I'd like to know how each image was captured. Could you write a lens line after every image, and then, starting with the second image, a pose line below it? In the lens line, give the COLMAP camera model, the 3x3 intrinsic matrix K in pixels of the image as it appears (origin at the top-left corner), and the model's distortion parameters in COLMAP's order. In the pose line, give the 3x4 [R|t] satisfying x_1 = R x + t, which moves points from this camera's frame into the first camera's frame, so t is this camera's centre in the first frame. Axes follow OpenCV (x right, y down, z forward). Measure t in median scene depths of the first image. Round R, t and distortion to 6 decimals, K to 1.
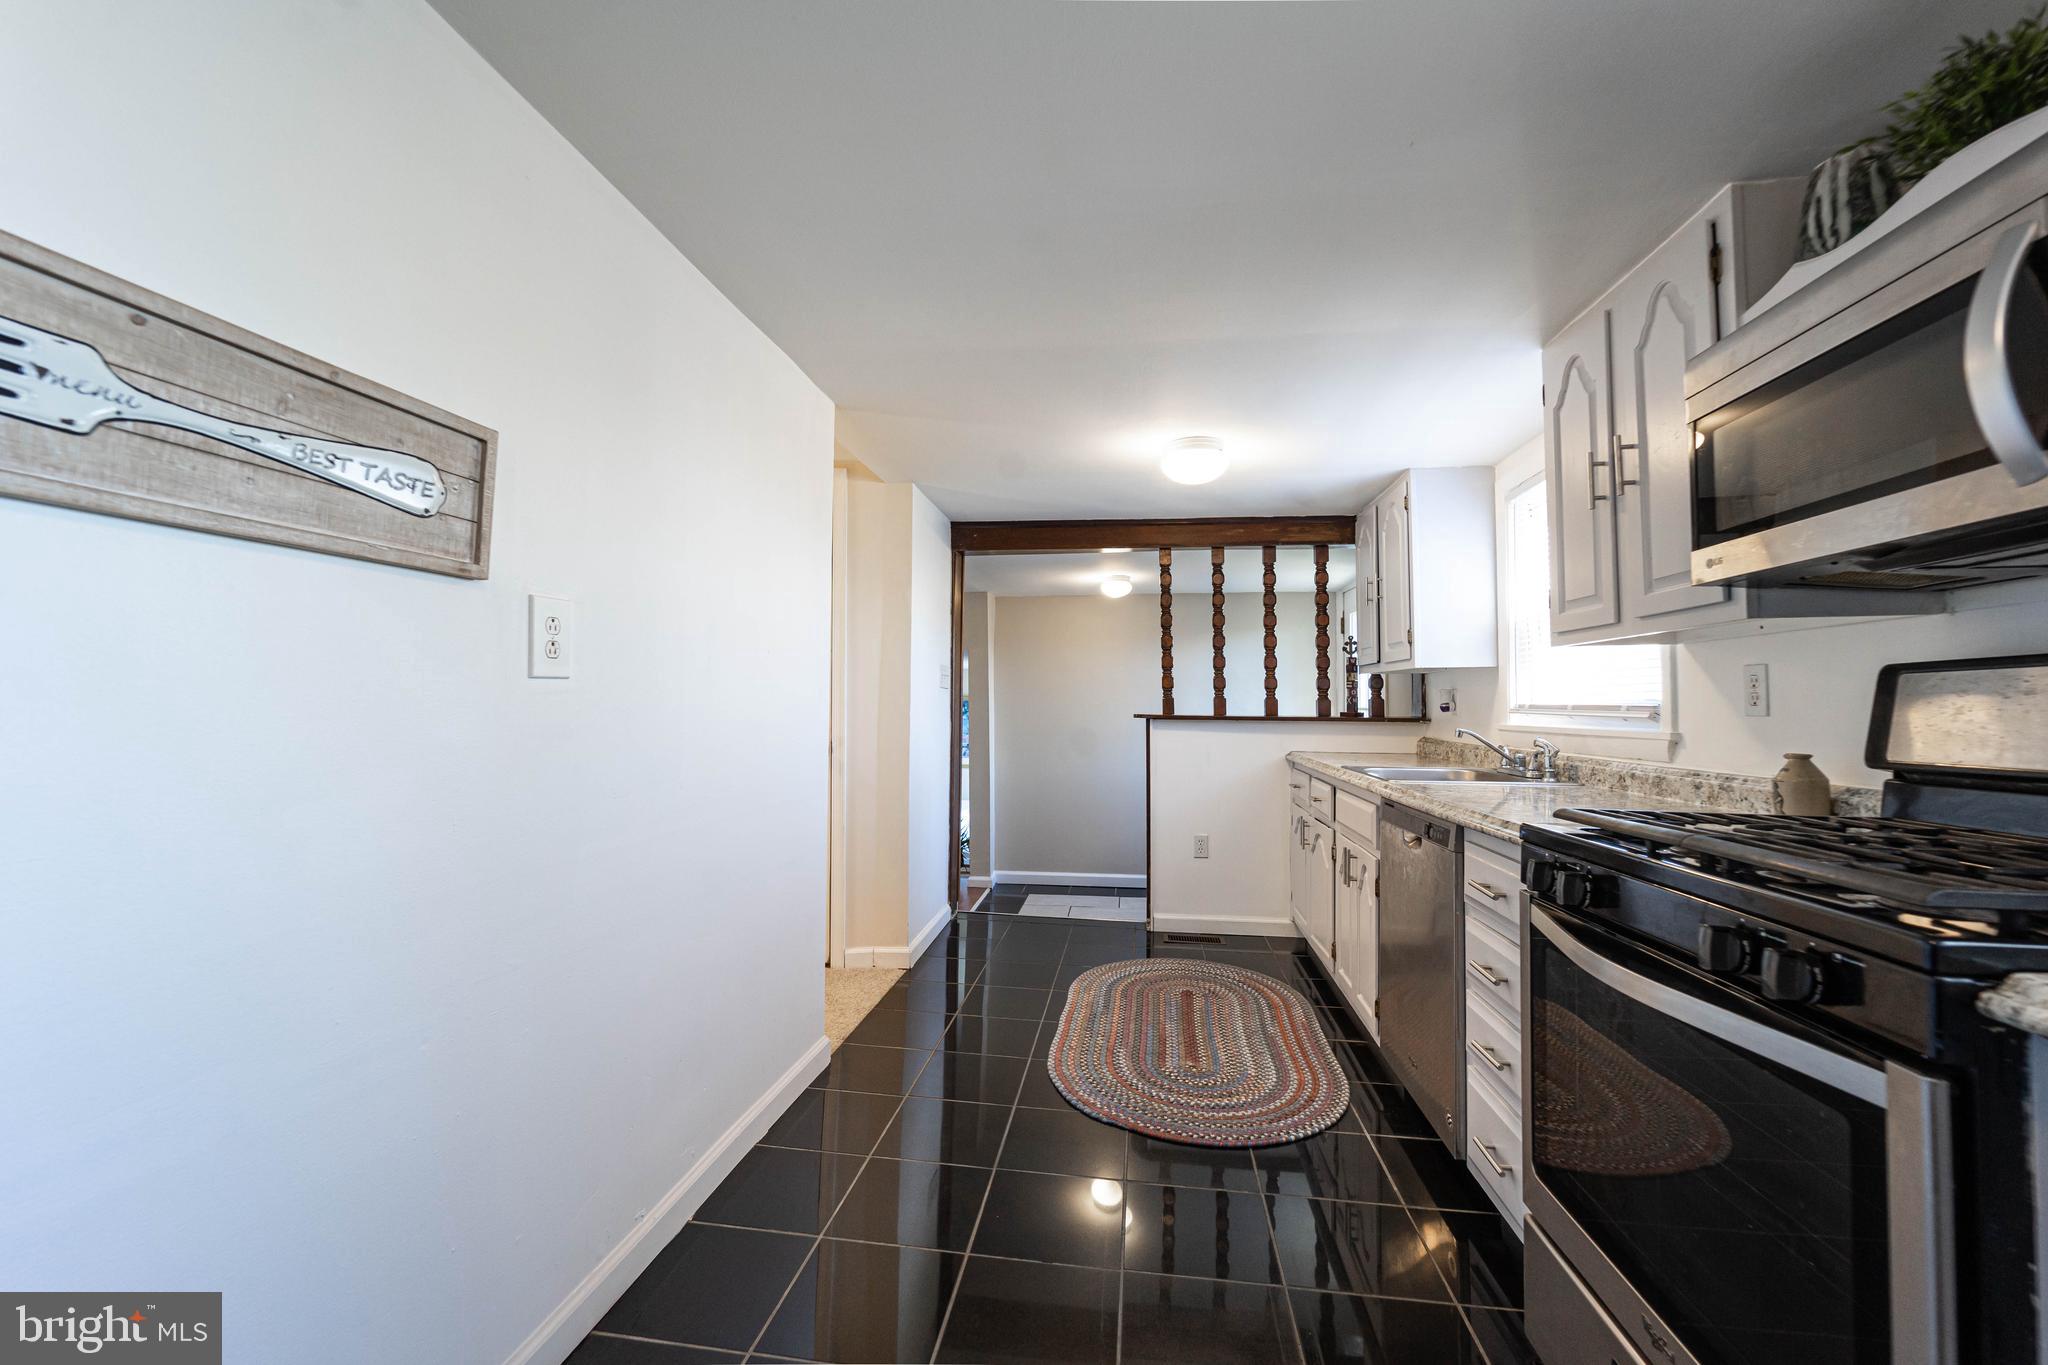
lens RADIAL K [[818.9, 0, 1030.9], [0, 818.9, 685.5], [0, 0, 1]] dist [0.004375, -0.002546]
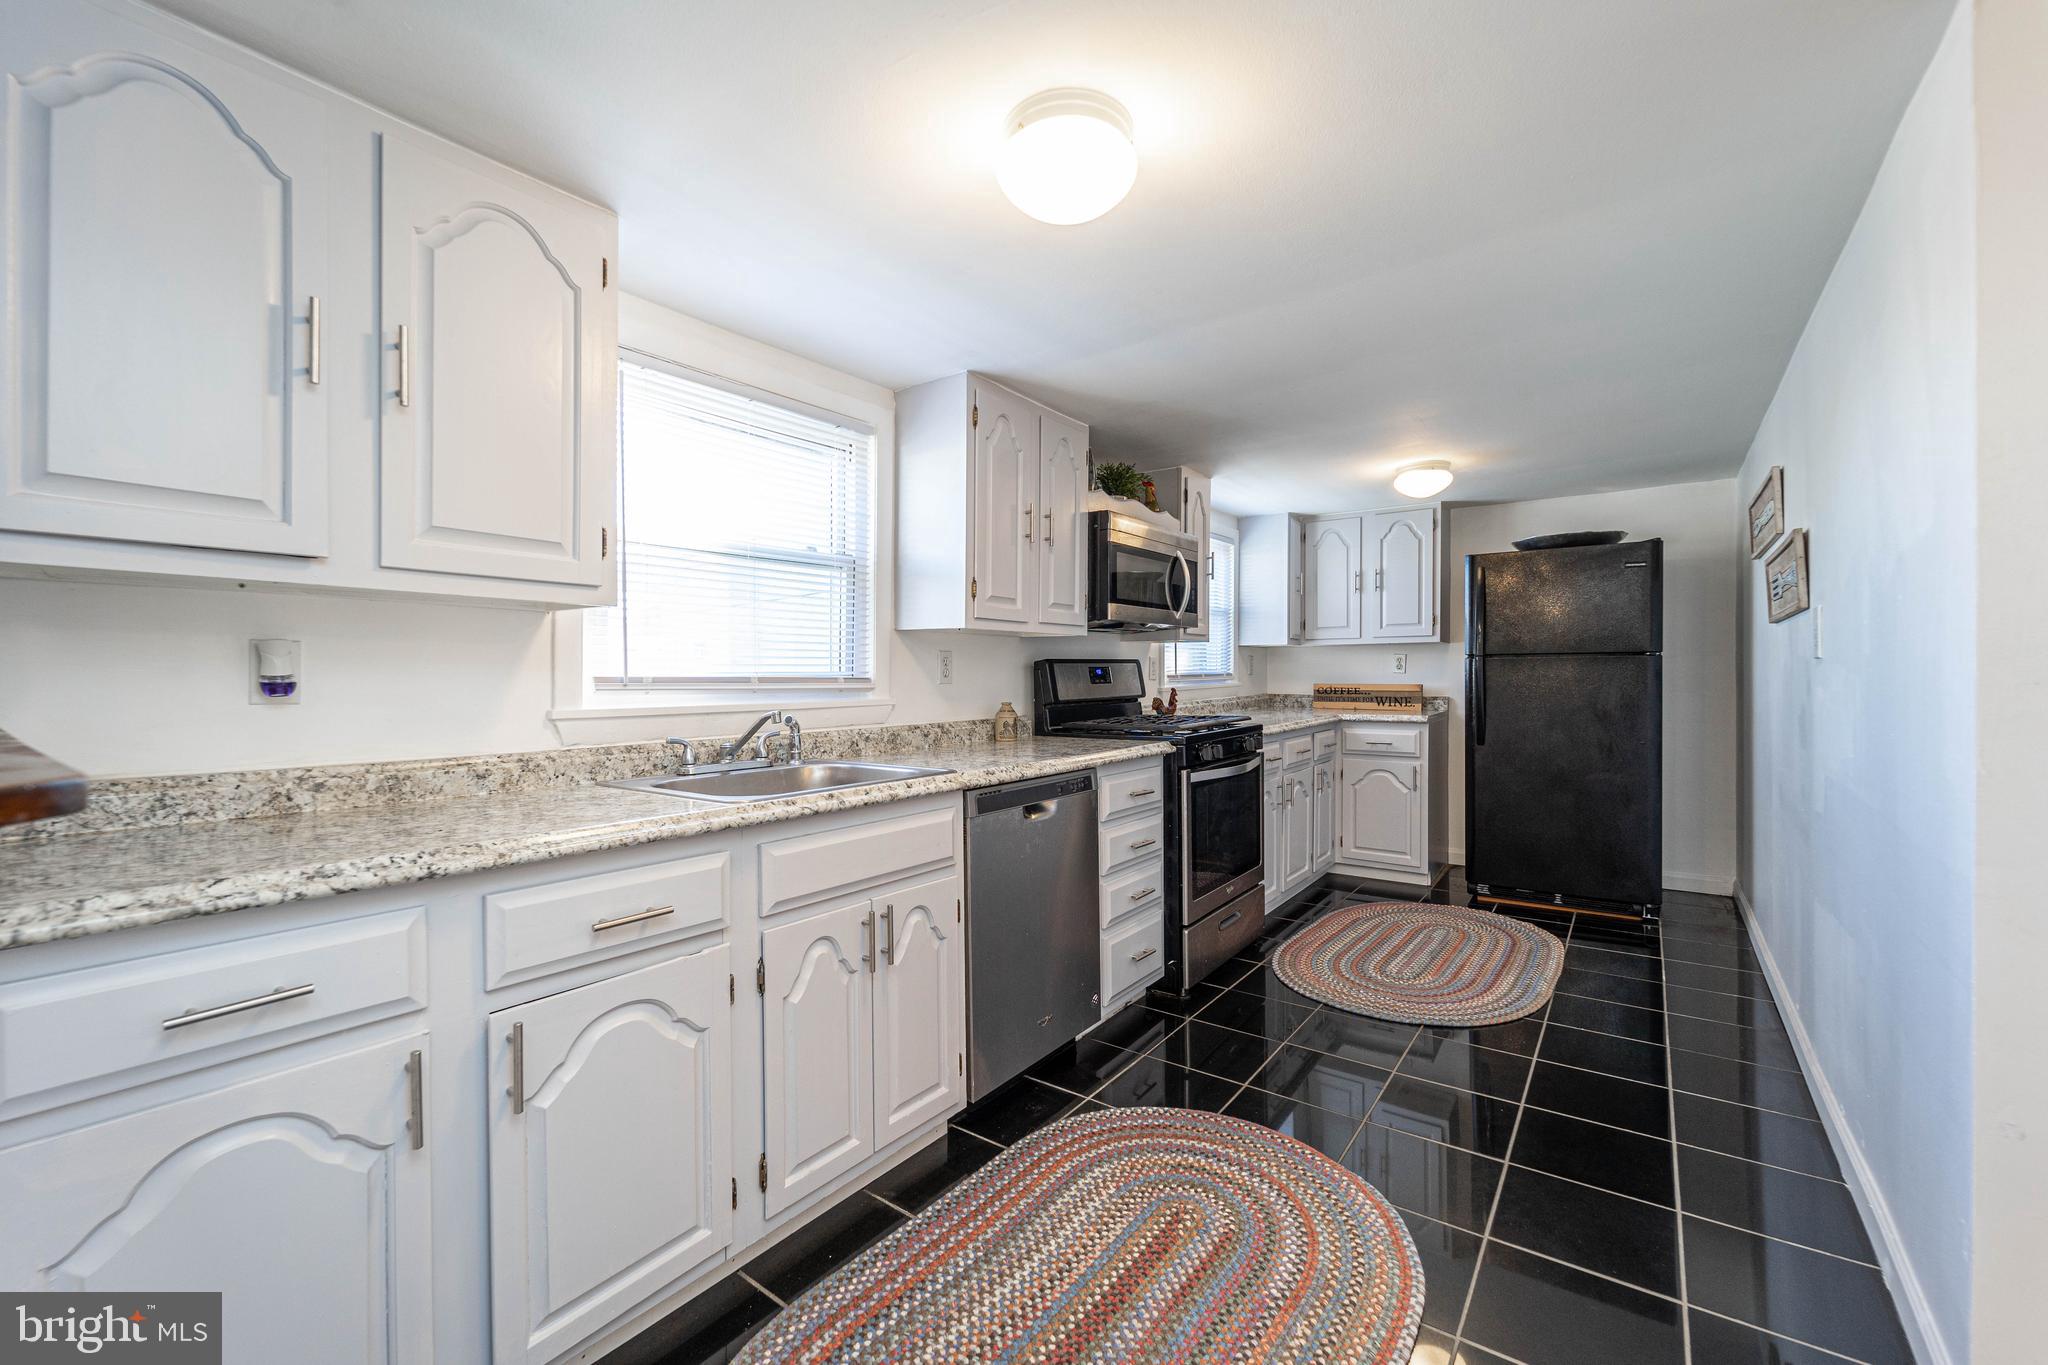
lens RADIAL K [[818.9, 0, 1016.6], [0, 818.9, 686.8], [0, 0, 1]] dist [0.004375, -0.002546]
pose [[-0.869890, -0.006187, 0.493206, -0.010835], [-0.010565, 0.999926, -0.006091, 0.037926], [-0.493132, -0.010509, -0.869891, 1.715937]]
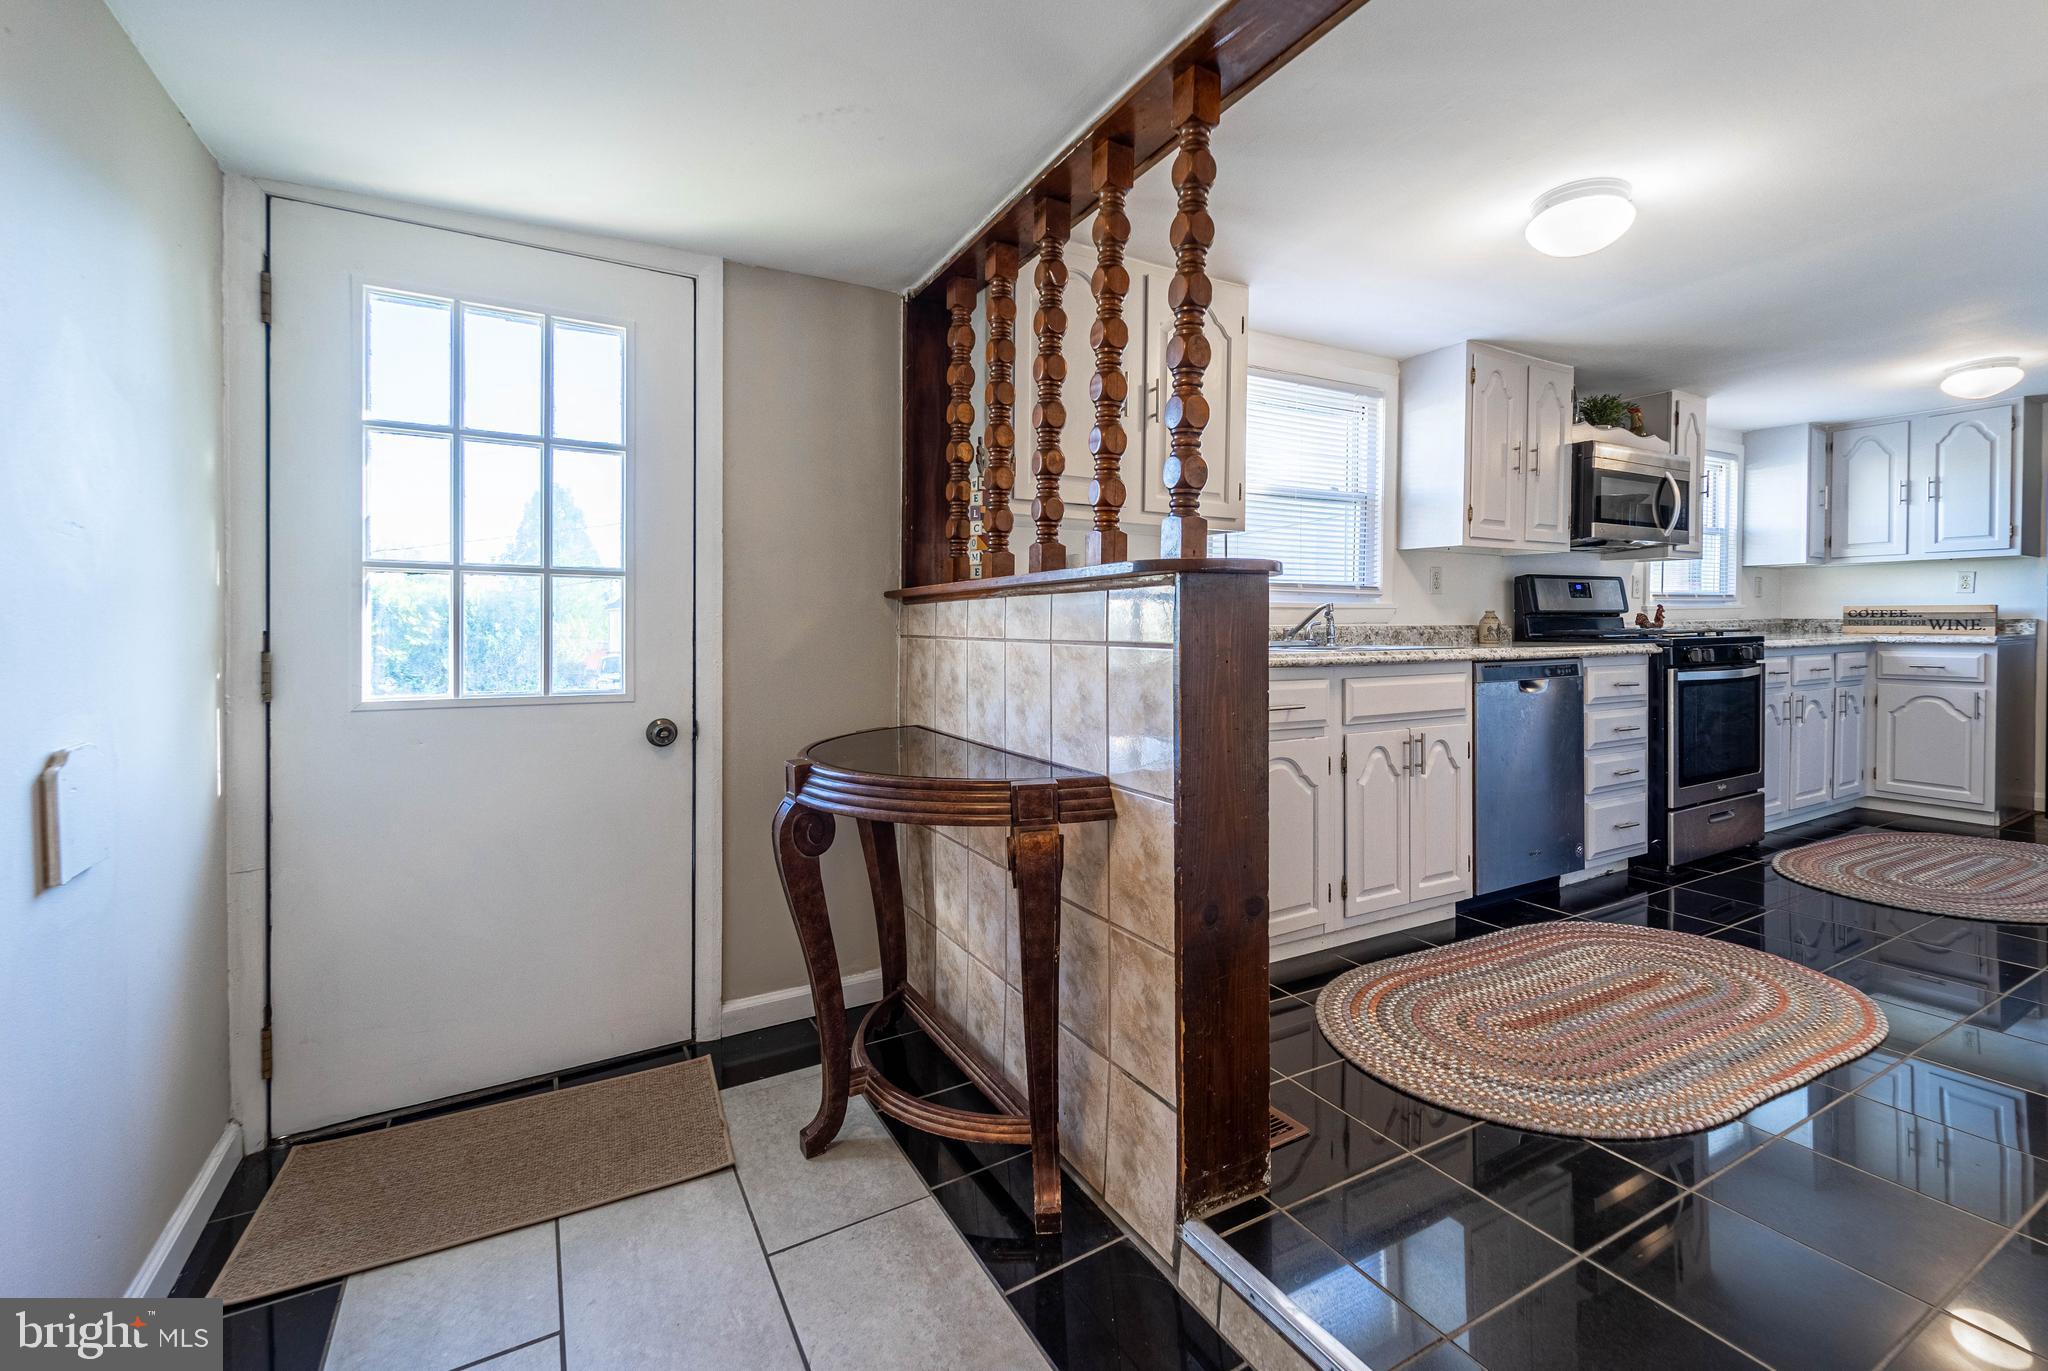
lens RADIAL K [[852.8, 0, 1066.4], [0, 852.8, 636.8], [0, 0, 1]] dist [-0.000773, -0.002760]
pose [[-0.593367, -0.012868, 0.804829, -0.159388], [-0.020796, 0.999784, 0.000653, 0.114982], [-0.804663, -0.016350, -0.593506, 2.150780]]
